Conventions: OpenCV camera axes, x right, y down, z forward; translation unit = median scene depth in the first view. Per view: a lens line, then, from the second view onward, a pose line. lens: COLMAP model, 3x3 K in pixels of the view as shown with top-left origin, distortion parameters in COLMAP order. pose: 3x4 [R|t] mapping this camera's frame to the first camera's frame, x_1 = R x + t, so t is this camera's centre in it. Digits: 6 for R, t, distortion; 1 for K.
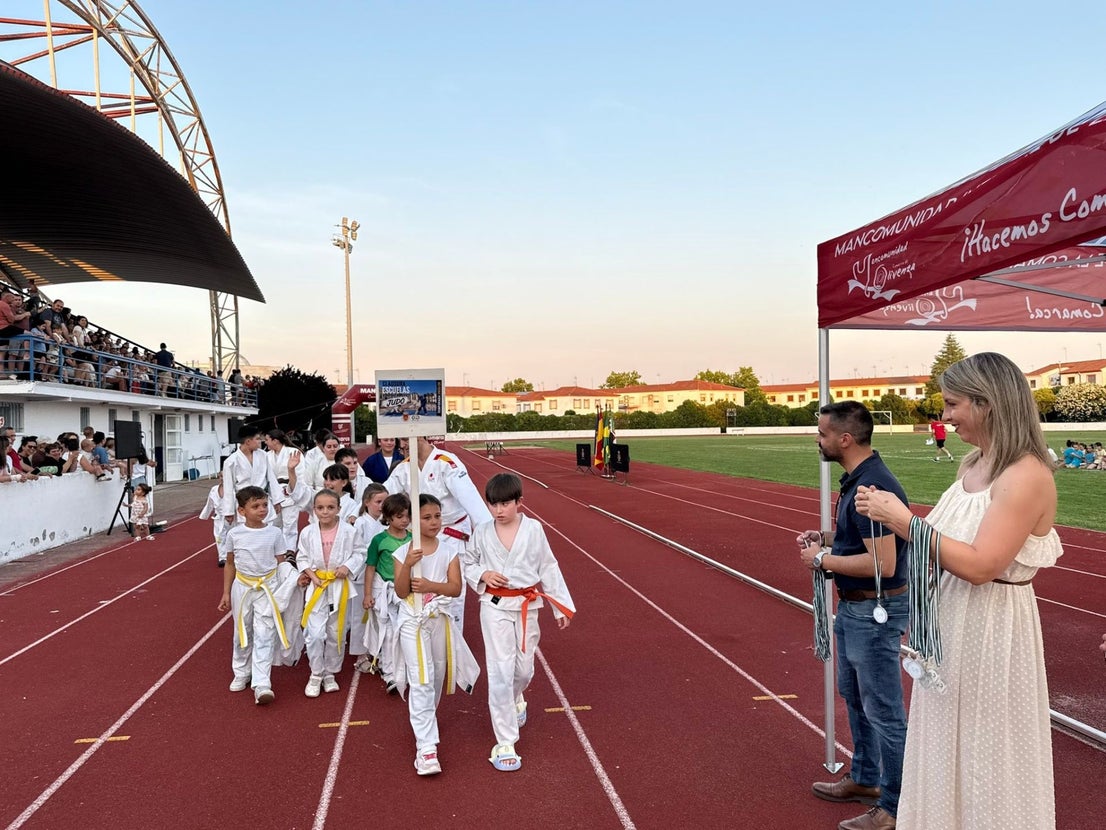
lens RADIAL K [[771.8, 0, 553.0], [0, 771.8, 415.0], [0, 0, 1]] dist [0.041182, -0.047250]
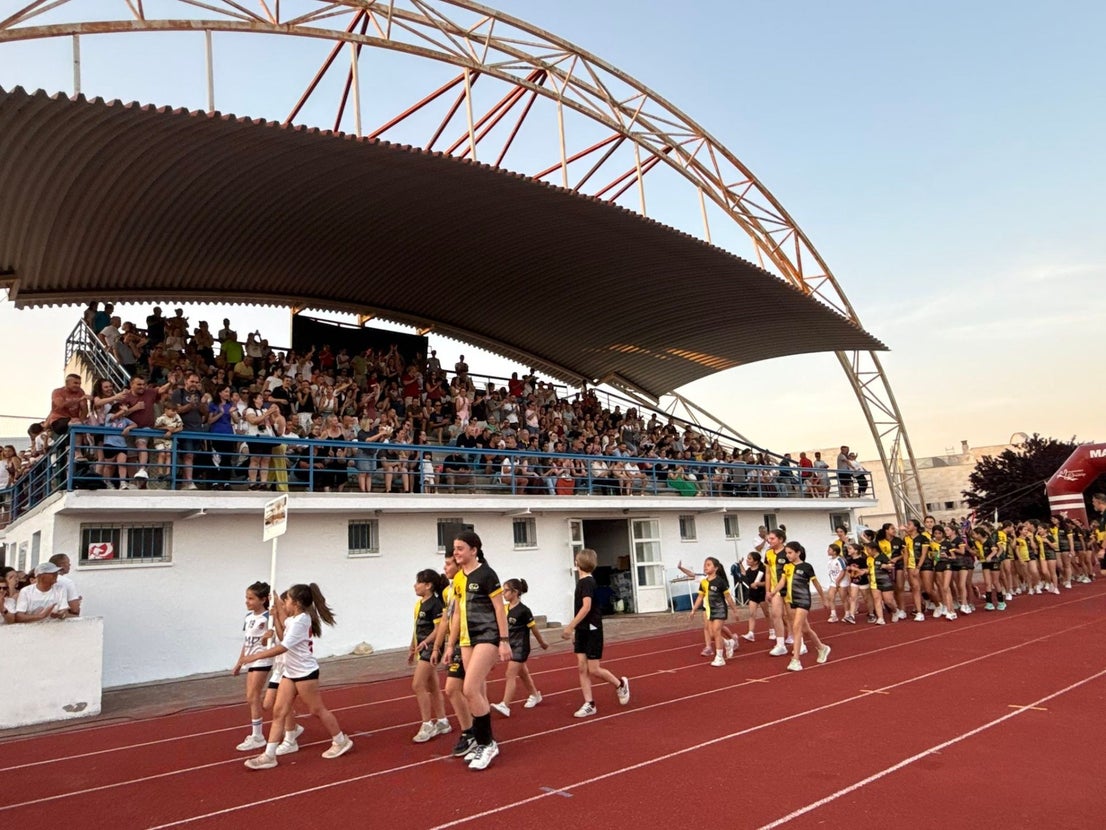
lens RADIAL K [[749.4, 0, 555.1], [0, 749.4, 420.4], [0, 0, 1]] dist [-0.001214, -0.001716]
pose [[0.504714, -0.174712, -0.845423, 0.043492], [0.066782, 0.984274, -0.163538, 0.011028], [0.860700, 0.026081, 0.508445, 0.340535]]
